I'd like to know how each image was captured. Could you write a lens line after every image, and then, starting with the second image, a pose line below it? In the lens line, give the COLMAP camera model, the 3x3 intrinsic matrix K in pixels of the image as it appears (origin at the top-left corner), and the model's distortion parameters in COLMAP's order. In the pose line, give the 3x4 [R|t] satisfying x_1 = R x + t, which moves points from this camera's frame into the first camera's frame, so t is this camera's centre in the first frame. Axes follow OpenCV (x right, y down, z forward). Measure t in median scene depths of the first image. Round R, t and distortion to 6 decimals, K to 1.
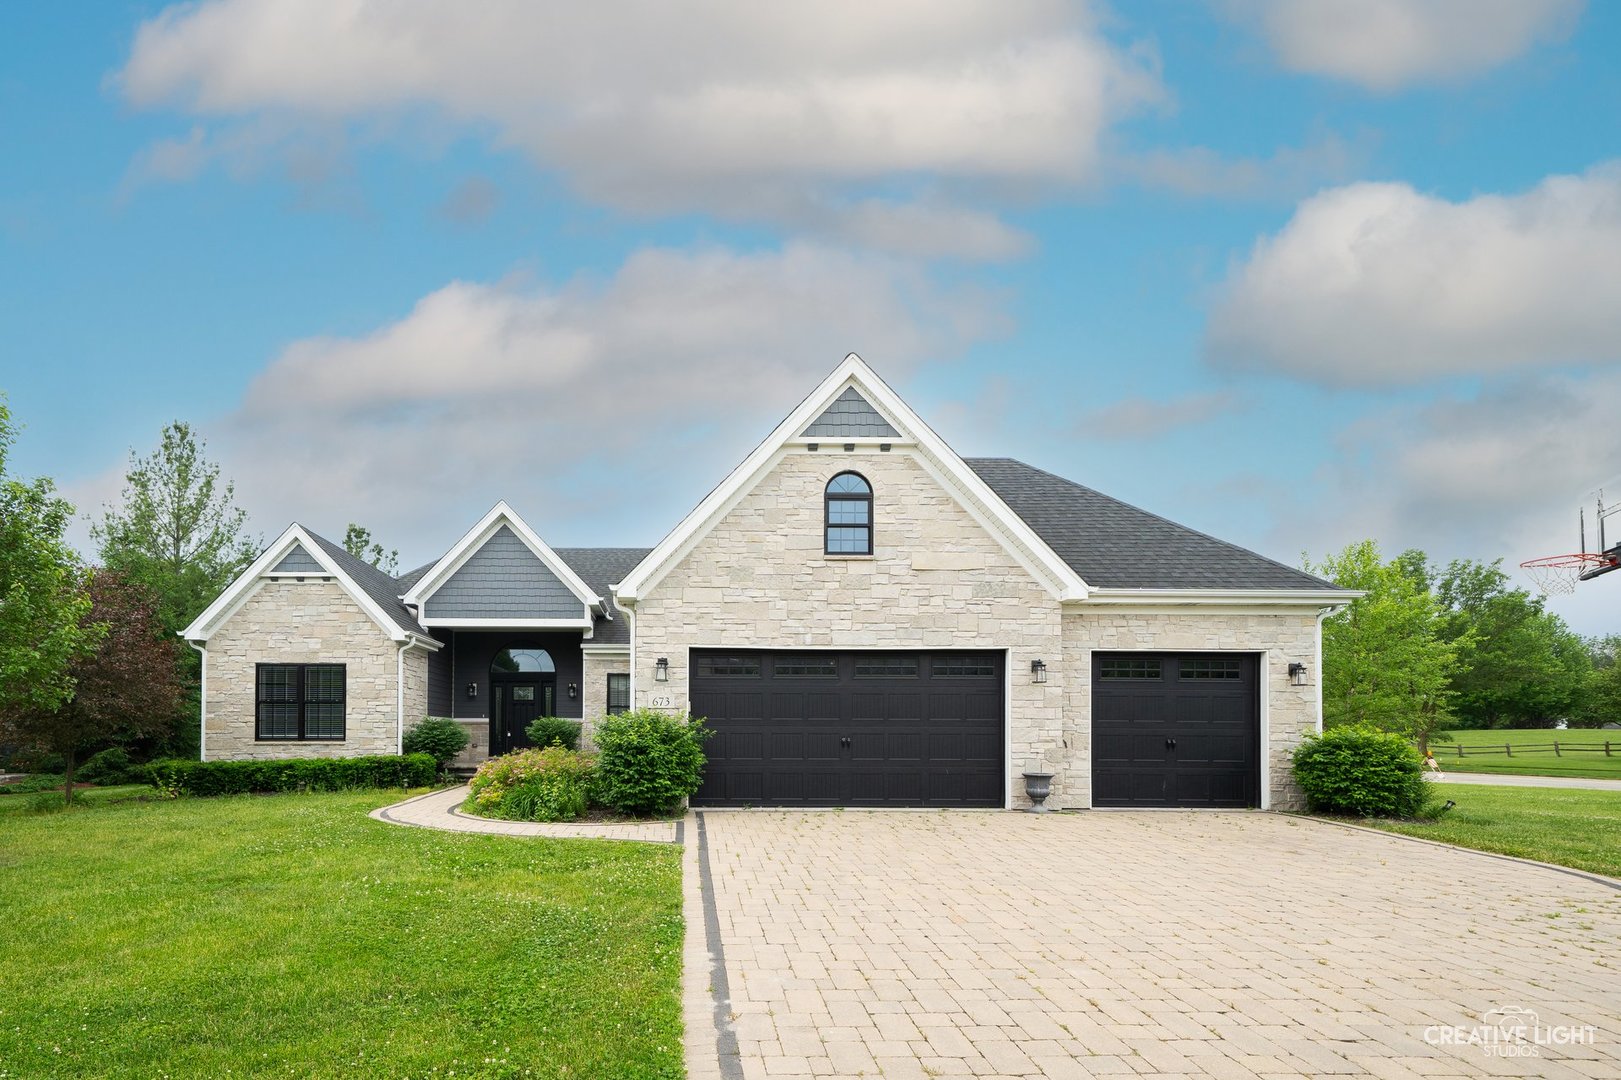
lens RADIAL K [[726.2, 0, 810.3], [0, 726.2, 560.0], [0, 0, 1]] dist [0.000594, 0.000194]
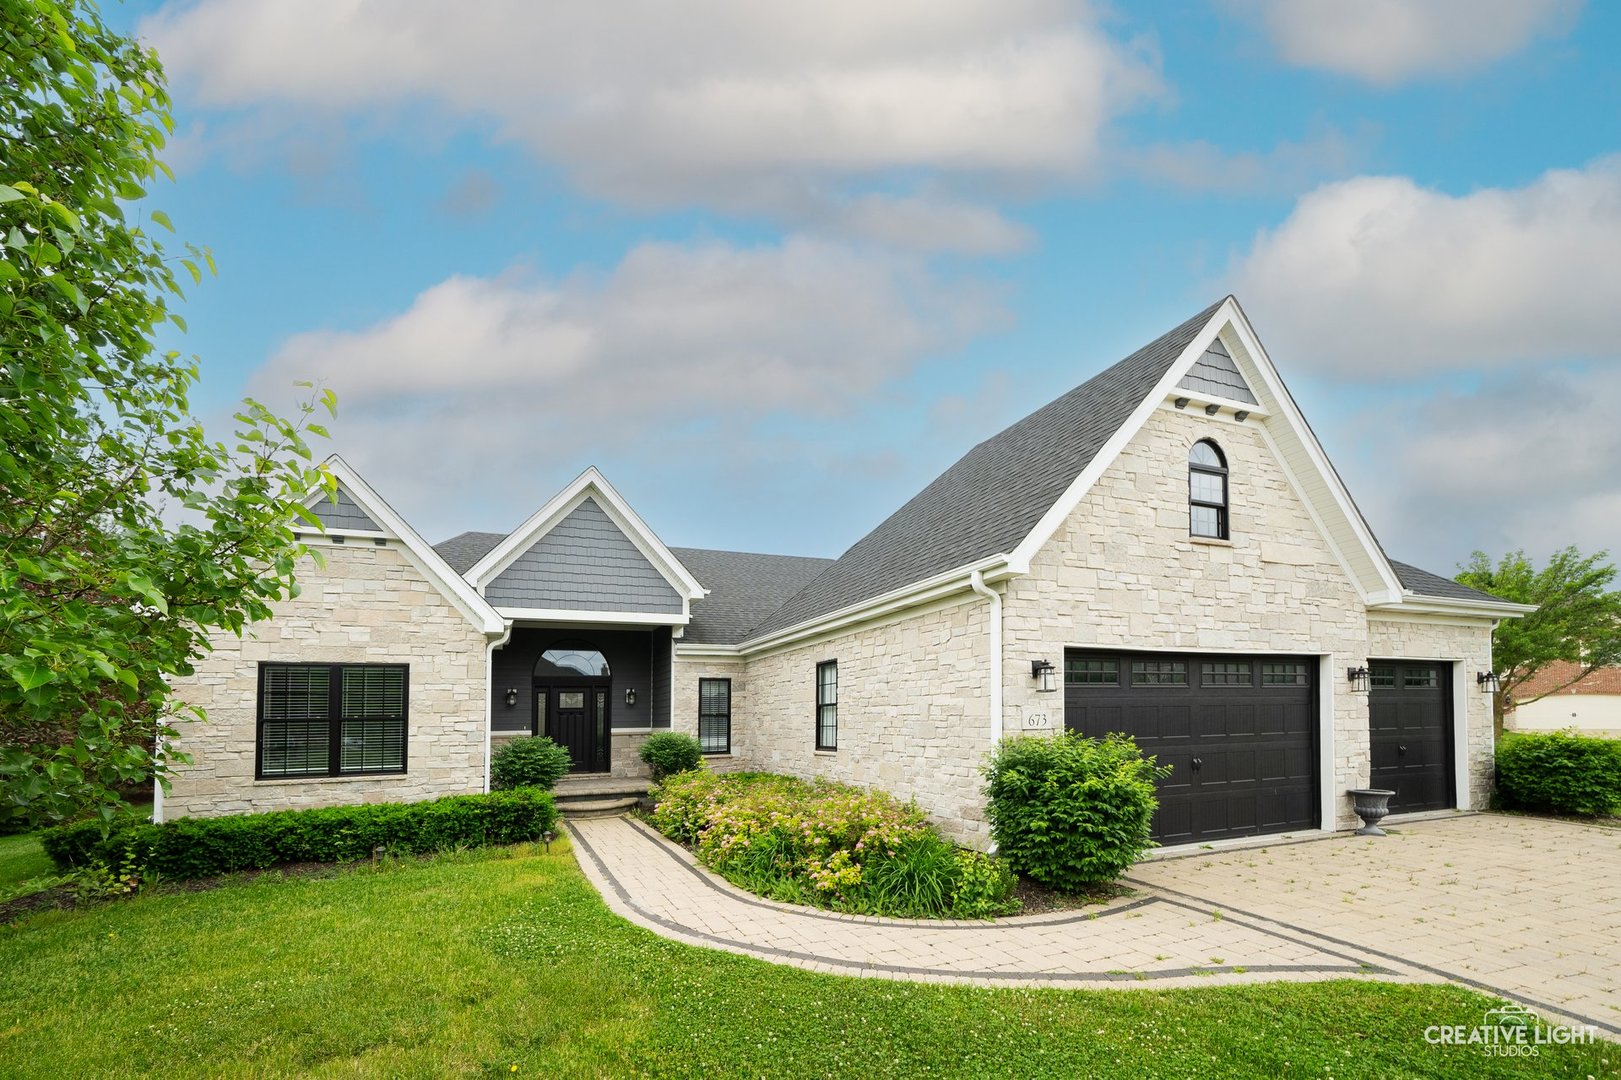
lens RADIAL K [[578.2, 0, 810.3], [0, 578.2, 592.9], [0, 0, 1]] dist [-0.001799, -0.000286]
pose [[0.963475, 0.042044, 0.264478, -0.422522], [-0.045243, 0.998958, 0.006014, 0.054043], [-0.263950, -0.017760, 0.964373, 0.364975]]
